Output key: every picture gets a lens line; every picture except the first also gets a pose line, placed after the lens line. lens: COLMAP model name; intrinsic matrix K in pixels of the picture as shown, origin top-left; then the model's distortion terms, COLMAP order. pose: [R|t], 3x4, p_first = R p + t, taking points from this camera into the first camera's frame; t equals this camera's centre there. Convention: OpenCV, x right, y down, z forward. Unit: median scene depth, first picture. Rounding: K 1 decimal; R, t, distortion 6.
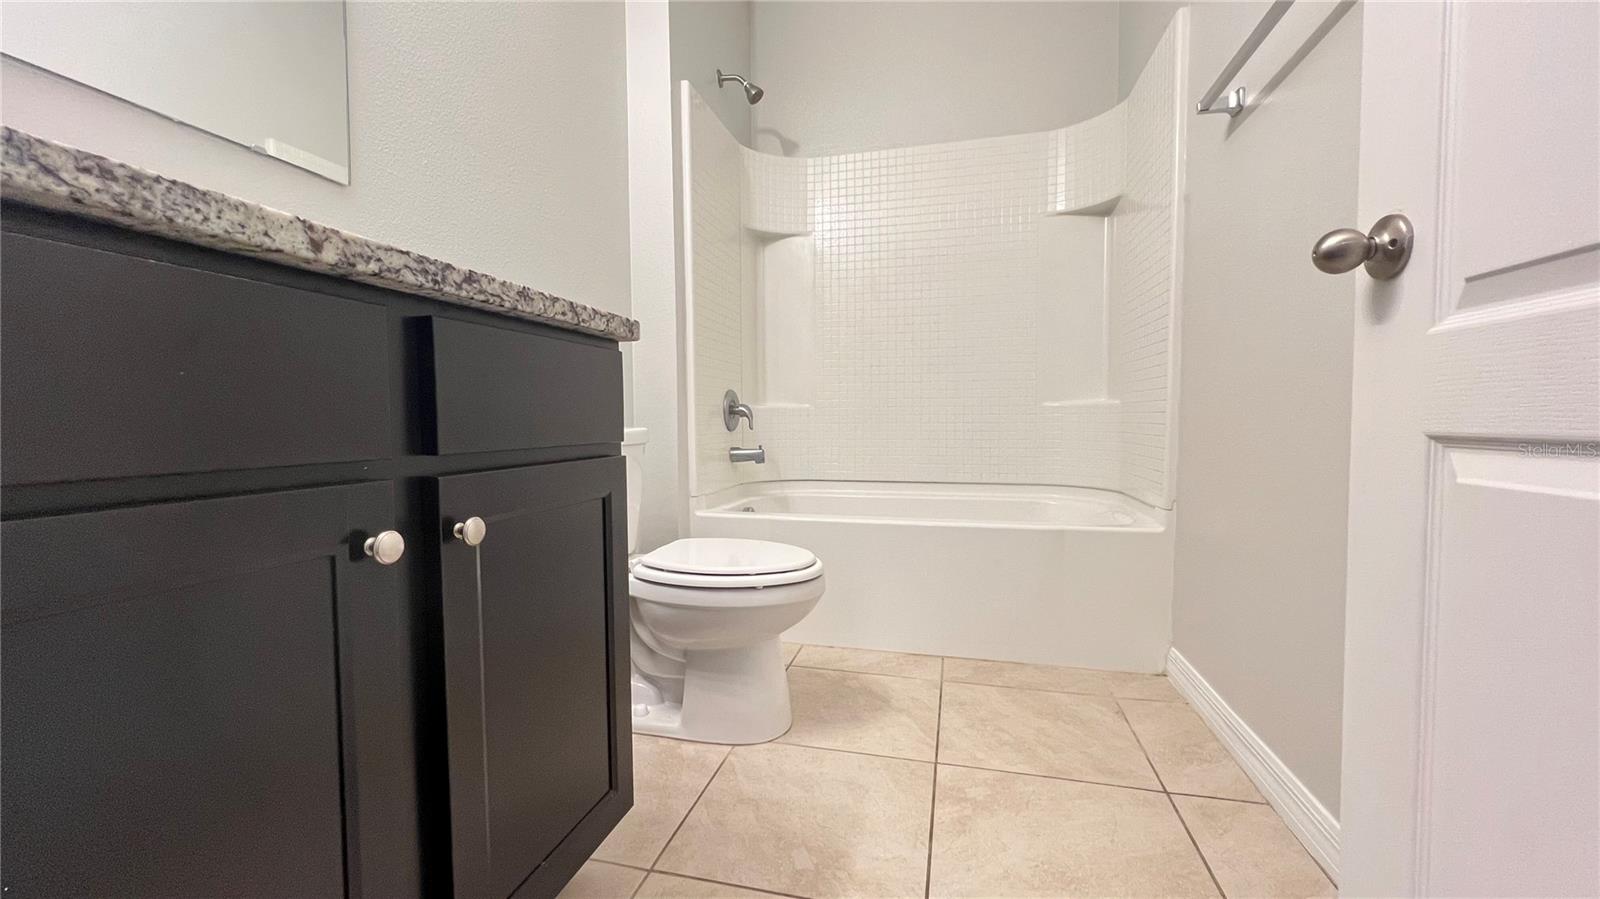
lens RADIAL K [[639.1, 0, 788.5], [0, 639.1, 450.0], [0, 0, 1]] dist [-0.000903, 0.000631]
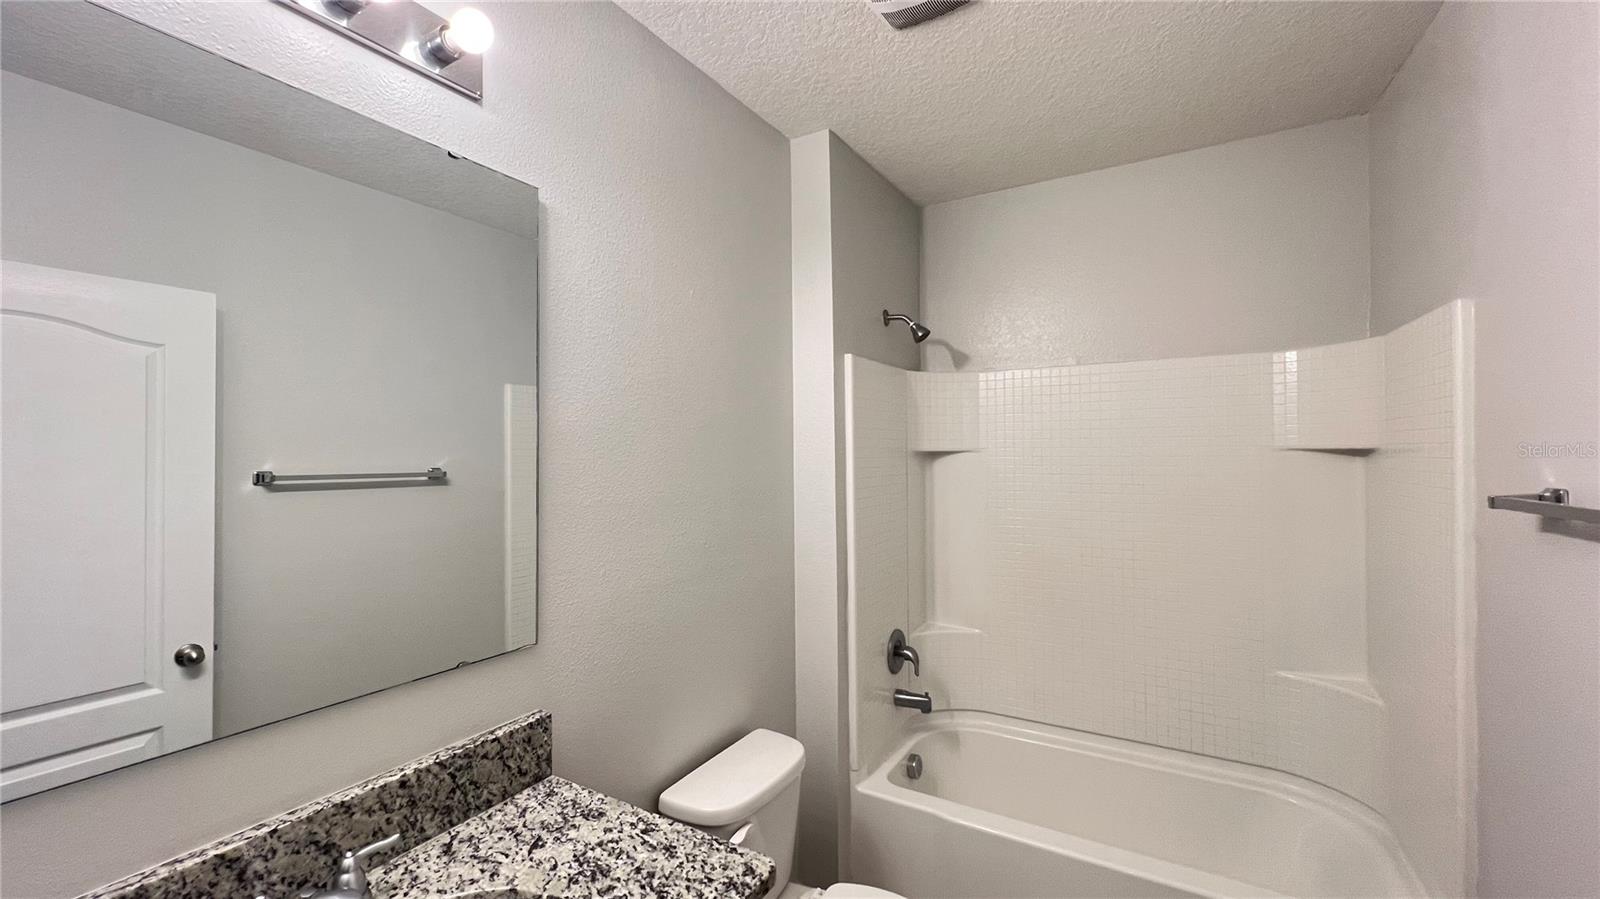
lens RADIAL K [[639.1, 0, 793.7], [0, 639.1, 446.0], [0, 0, 1]] dist [-0.000903, 0.000631]
pose [[0.963612, 0.000037, -0.267305, 0.019249], [-0.014116, 0.998612, -0.050748, -0.320743], [0.266932, 0.052674, 0.962275, 0.016561]]
